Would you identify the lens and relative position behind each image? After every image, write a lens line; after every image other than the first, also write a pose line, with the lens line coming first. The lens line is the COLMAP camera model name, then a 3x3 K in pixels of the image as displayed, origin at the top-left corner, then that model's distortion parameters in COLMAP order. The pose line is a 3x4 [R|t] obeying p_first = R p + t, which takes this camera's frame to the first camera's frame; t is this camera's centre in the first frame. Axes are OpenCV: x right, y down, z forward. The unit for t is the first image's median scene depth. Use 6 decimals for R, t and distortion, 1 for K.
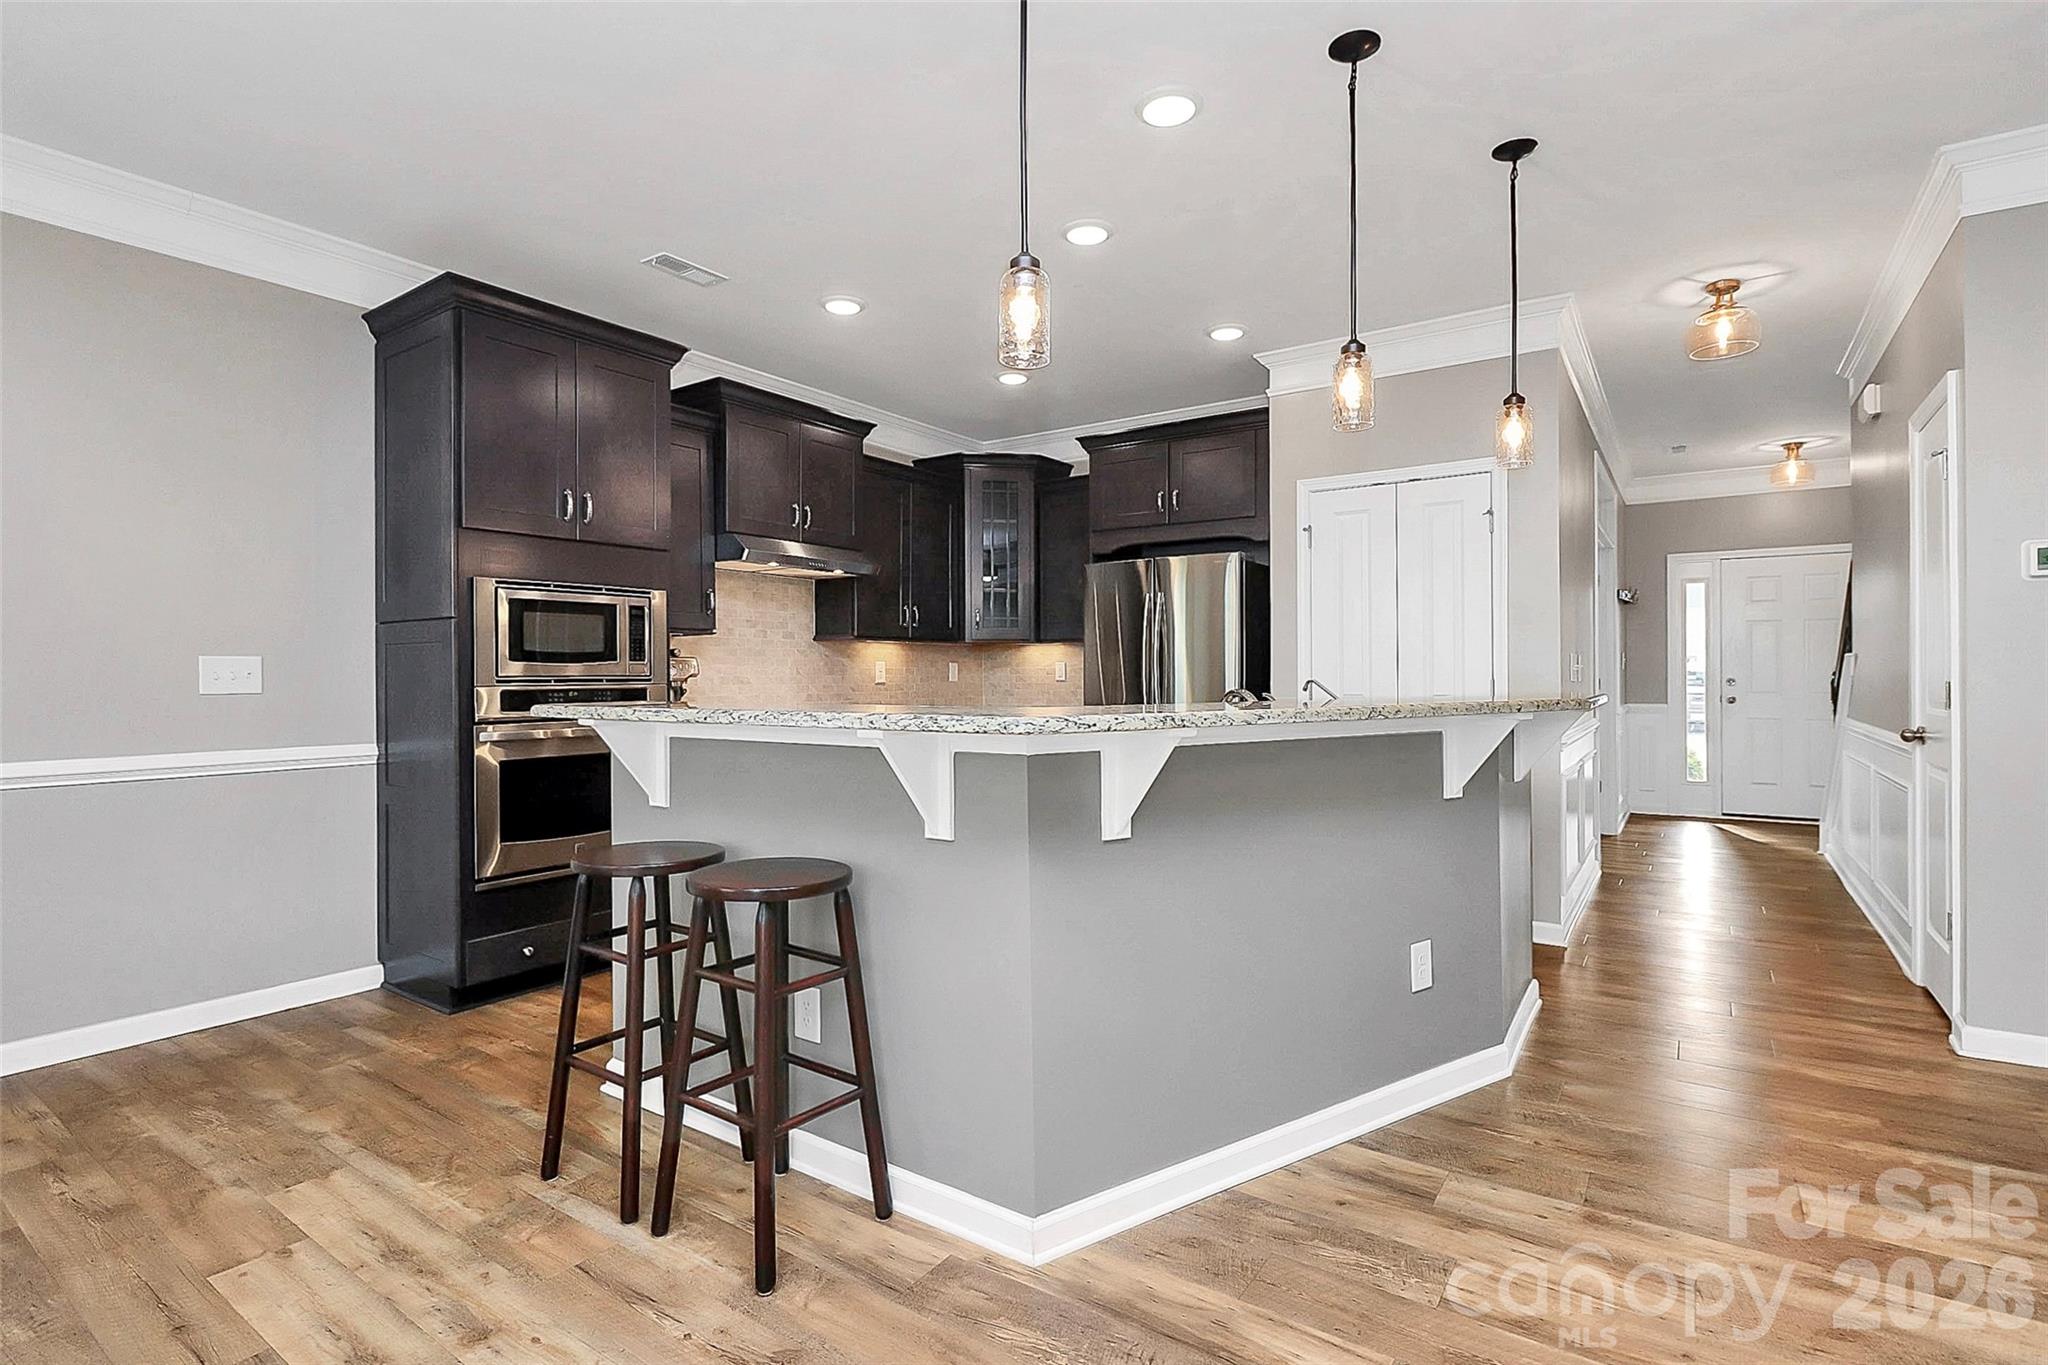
lens RADIAL K [[972.0, 0, 1007.8], [0, 972.0, 687.6], [0, 0, 1]] dist [0.001943, -0.012737]
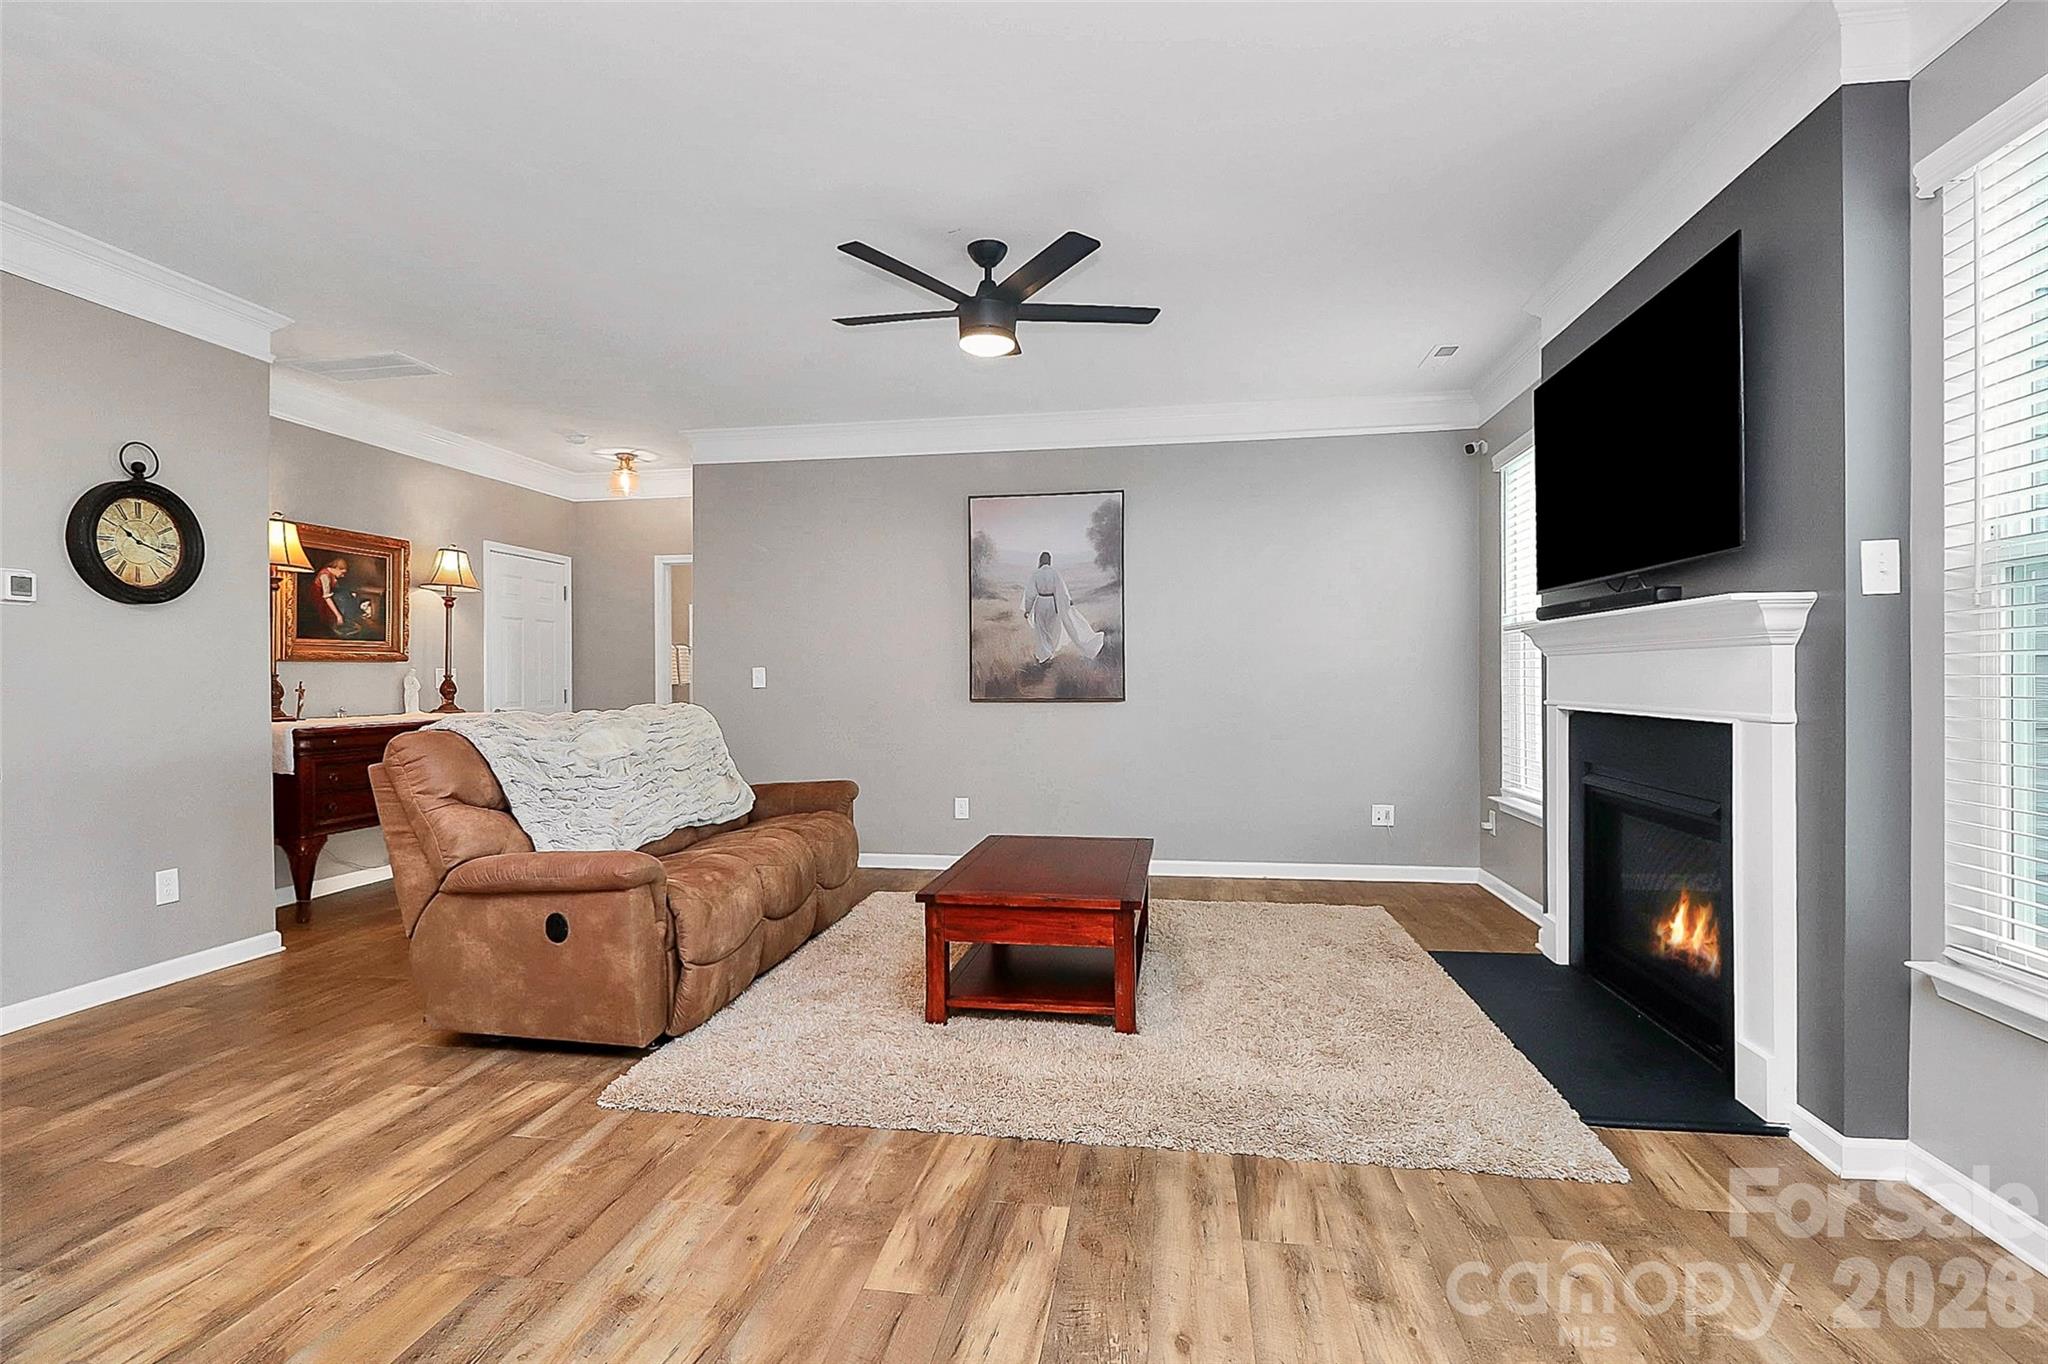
lens RADIAL K [[972.0, 0, 1018.1], [0, 972.0, 679.5], [0, 0, 1]] dist [0.001943, -0.012737]
pose [[-0.431377, 0.004604, 0.902160, -0.294559], [0.020196, 0.999786, 0.004555, -0.001522], [-0.901946, 0.020185, -0.431378, 0.260872]]
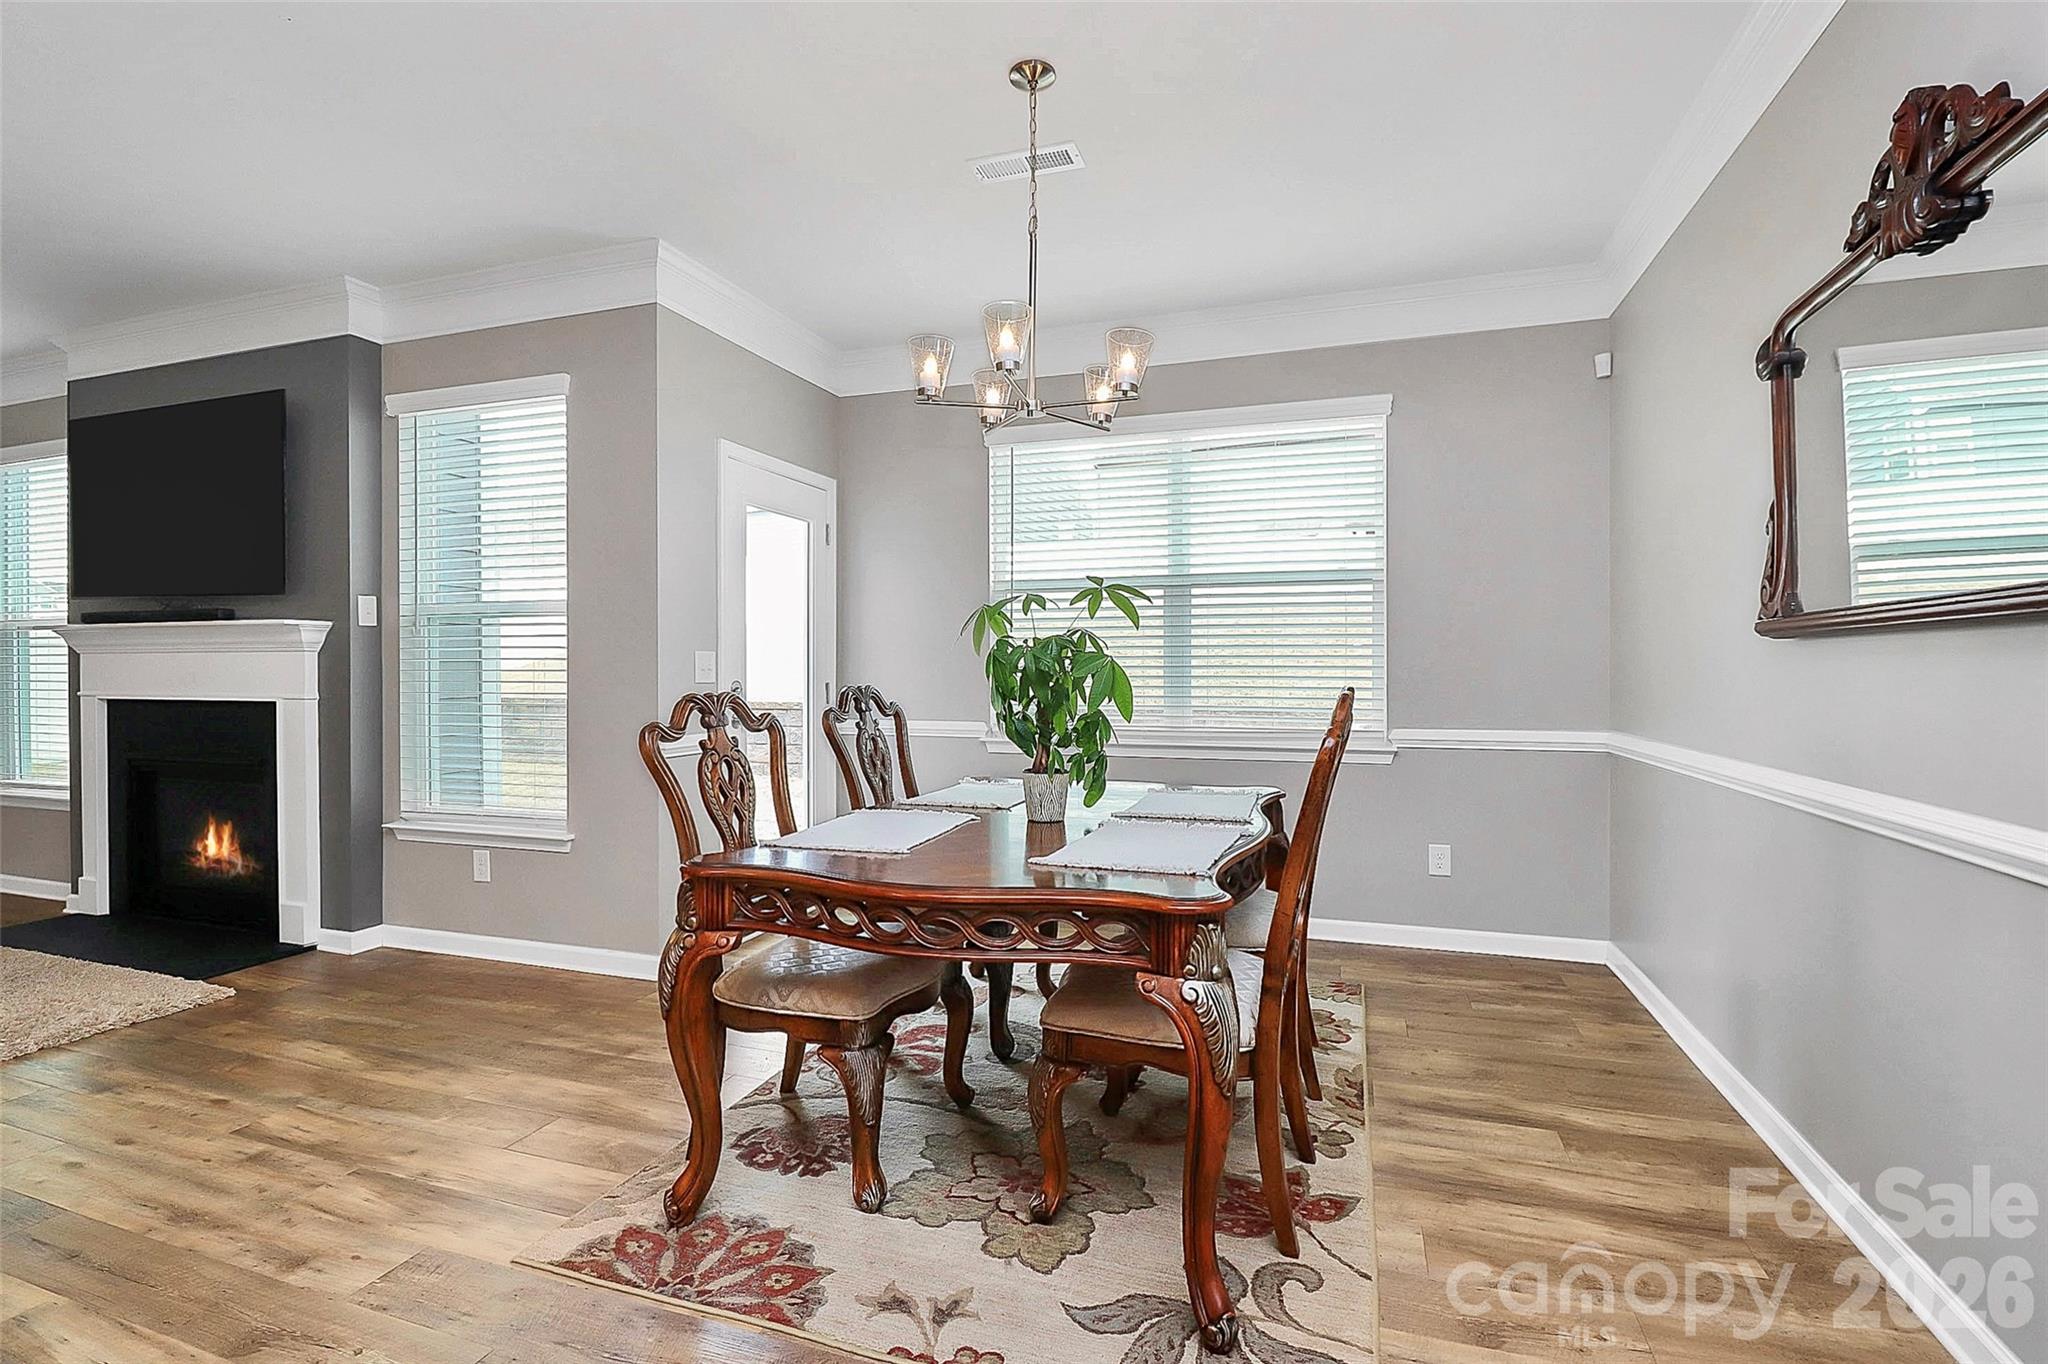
lens RADIAL K [[972.0, 0, 1011.5], [0, 972.0, 681.0], [0, 0, 1]] dist [0.001943, -0.012737]
pose [[-0.962104, 0.006803, -0.272599, -0.370320], [-0.000058, 0.999684, 0.025151, -0.006057], [0.272684, 0.024214, -0.961799, 0.684308]]
